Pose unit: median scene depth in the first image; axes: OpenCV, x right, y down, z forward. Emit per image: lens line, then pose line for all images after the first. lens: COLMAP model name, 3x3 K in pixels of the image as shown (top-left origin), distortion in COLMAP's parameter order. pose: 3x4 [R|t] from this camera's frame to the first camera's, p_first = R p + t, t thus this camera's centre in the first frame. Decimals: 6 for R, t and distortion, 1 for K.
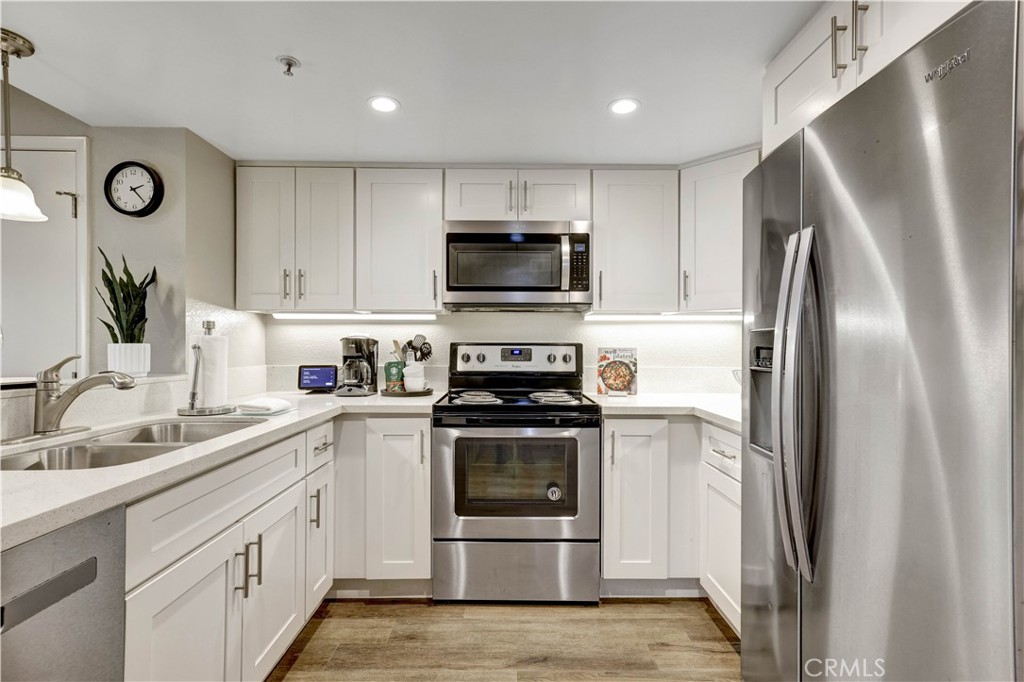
lens RADIAL K [[499.1, 0, 506.8], [0, 499.1, 346.3], [0, 0, 1]] dist [0.010632, 0.003127]
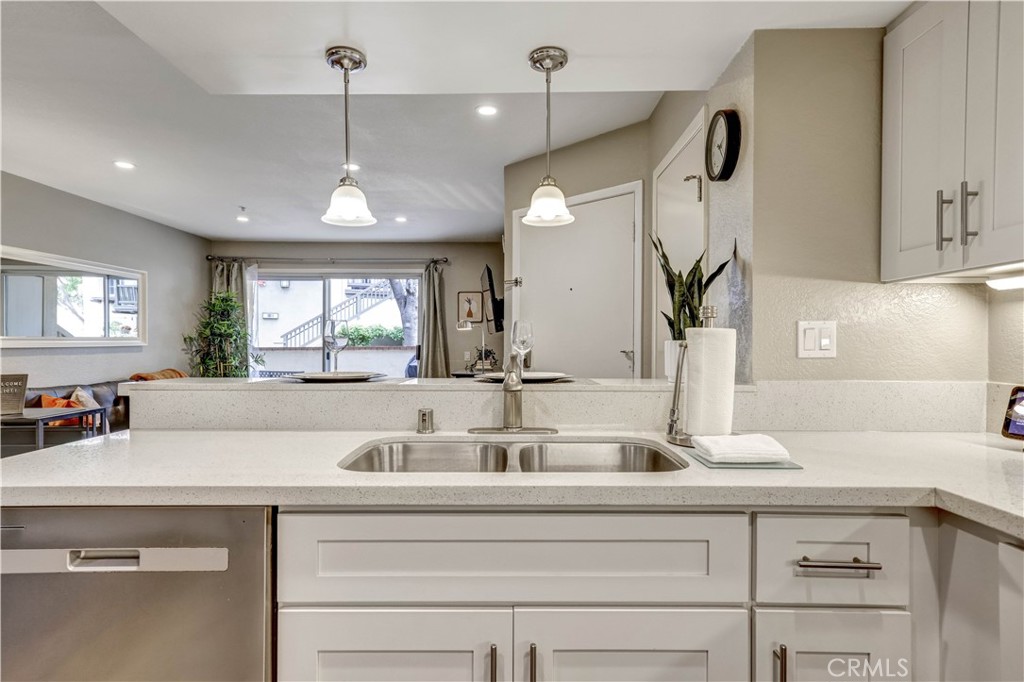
lens RADIAL K [[562.4, 0, 514.9], [0, 562.4, 343.8], [0, 0, 1]] dist [0.006629, -0.004037]
pose [[0.008707, -0.001573, -0.999961, 0.133852], [-0.004330, 0.999989, -0.001611, 0.001740], [0.999953, 0.004343, 0.008700, 0.651085]]
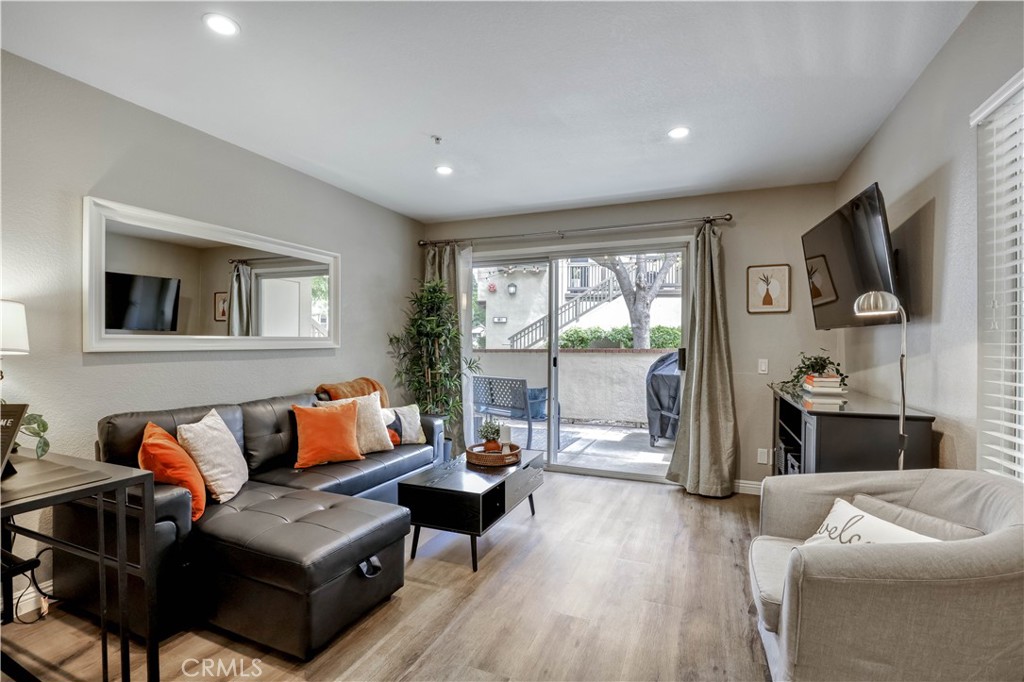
lens RADIAL K [[472.1, 0, 512.2], [0, 472.1, 346.2], [0, 0, 1]] dist [-0.024813, 0.008781]
pose [[-0.375909, -0.000668, -0.926656, -1.068279], [-0.007112, 0.999972, 0.002164, -0.000303], [0.926629, 0.007404, -0.375904, 0.226453]]
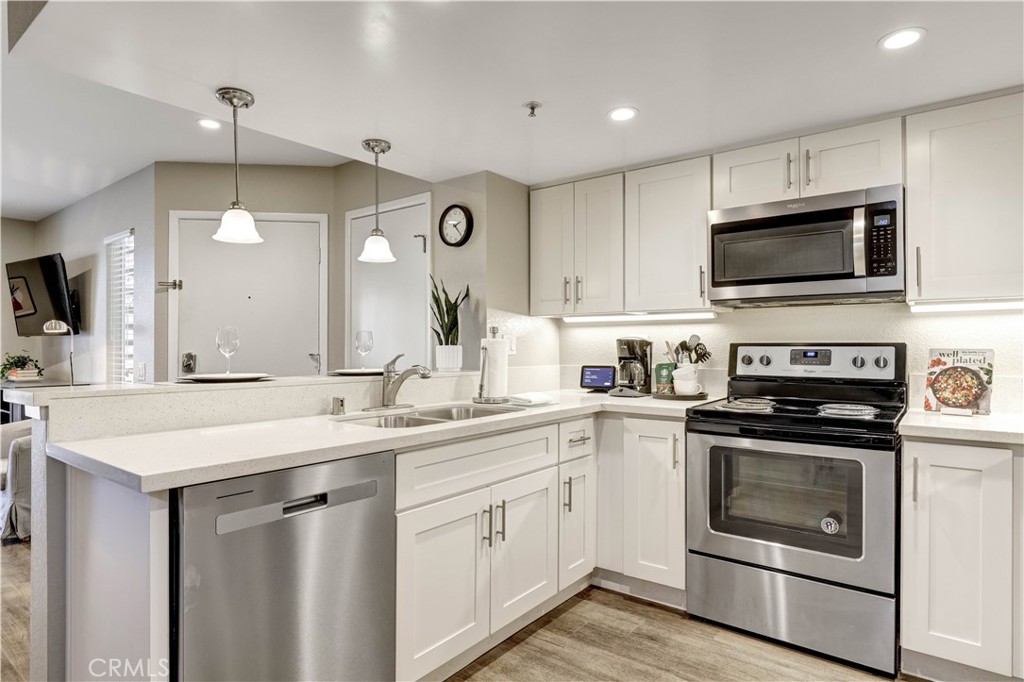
lens RADIAL K [[562.4, 0, 512.2], [0, 562.4, 346.9], [0, 0, 1]] dist [0.006629, -0.004037]
pose [[0.795492, -0.002885, -0.605957, 0.239771], [0.001763, 0.999995, -0.002446, 0.001454], [0.605961, 0.000878, 0.795493, -0.056762]]
